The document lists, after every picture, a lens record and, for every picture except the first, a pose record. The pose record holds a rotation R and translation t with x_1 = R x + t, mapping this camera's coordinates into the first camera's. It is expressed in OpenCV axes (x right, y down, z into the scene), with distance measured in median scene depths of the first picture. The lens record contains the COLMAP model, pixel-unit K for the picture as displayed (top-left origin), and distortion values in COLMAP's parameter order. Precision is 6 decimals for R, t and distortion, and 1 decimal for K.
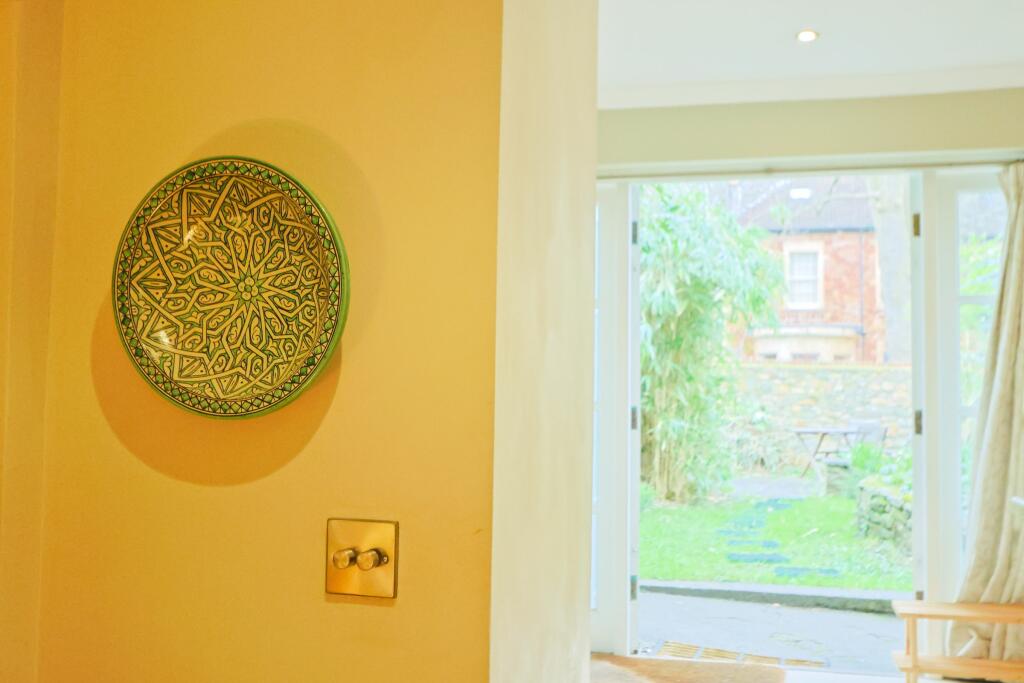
lens RADIAL K [[1092.2, 0, 512.0], [0, 1092.2, 341.5], [0, 0, 1]] dist [0.007276, 0.009758]
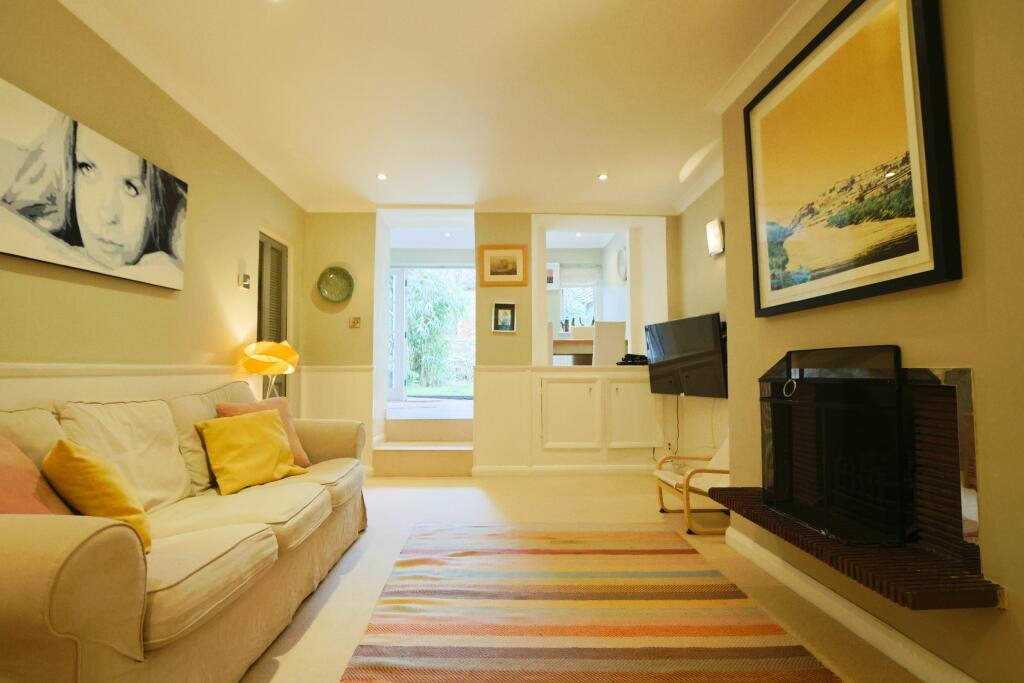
lens RADIAL K [[523.9, 0, 502.1], [0, 523.9, 343.1], [0, 0, 1]] dist [-0.021744, 0.001596]
pose [[0.966081, -0.001234, 0.258235, -0.022163], [0.000375, 0.999994, 0.003377, 0.073958], [-0.258238, -0.003166, 0.966076, -0.591965]]
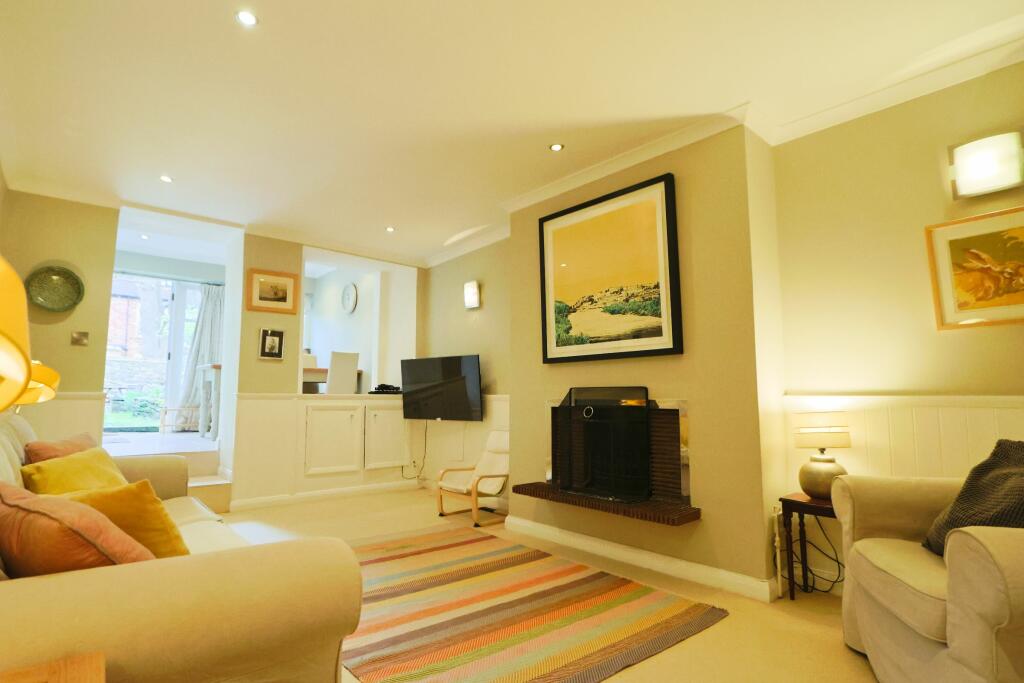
lens RADIAL K [[523.9, 0, 502.1], [0, 523.9, 343.1], [0, 0, 1]] dist [-0.021744, 0.001596]
pose [[0.582737, 0.070996, 0.809554, -0.240713], [-0.037718, 0.997466, -0.060326, 0.070047], [-0.811785, 0.004619, 0.583938, -0.558881]]
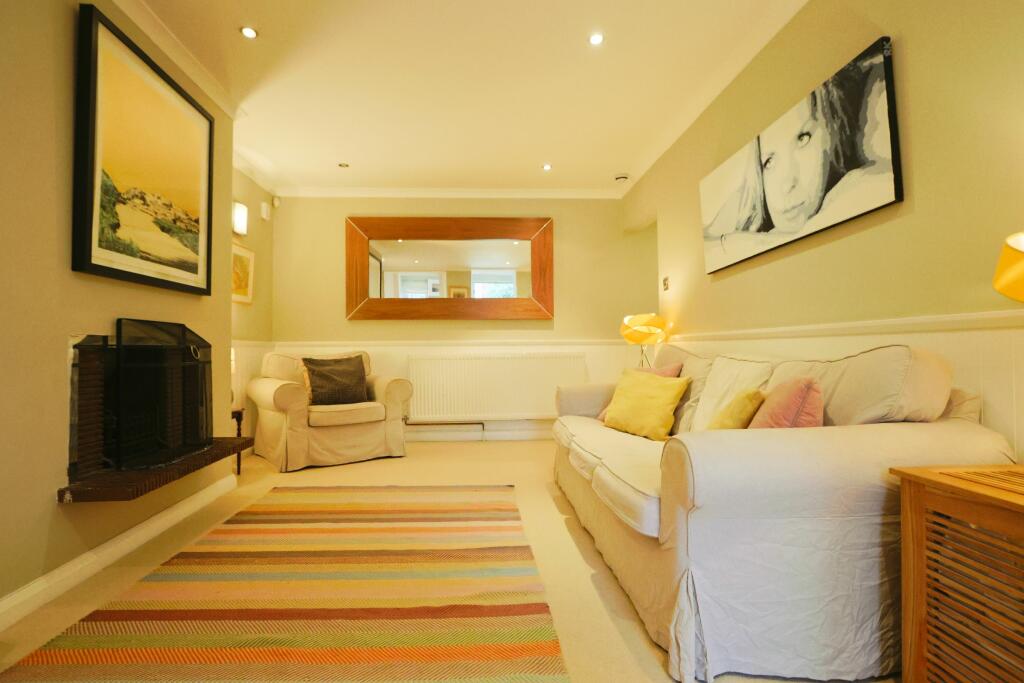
lens RADIAL K [[523.9, 0, 502.1], [0, 523.9, 343.1], [0, 0, 1]] dist [-0.021744, 0.001596]
pose [[-0.955971, -0.008893, -0.293325, 0.121864], [0.010720, 0.997815, -0.065189, 0.126110], [0.293264, -0.065463, -0.953788, 0.149267]]
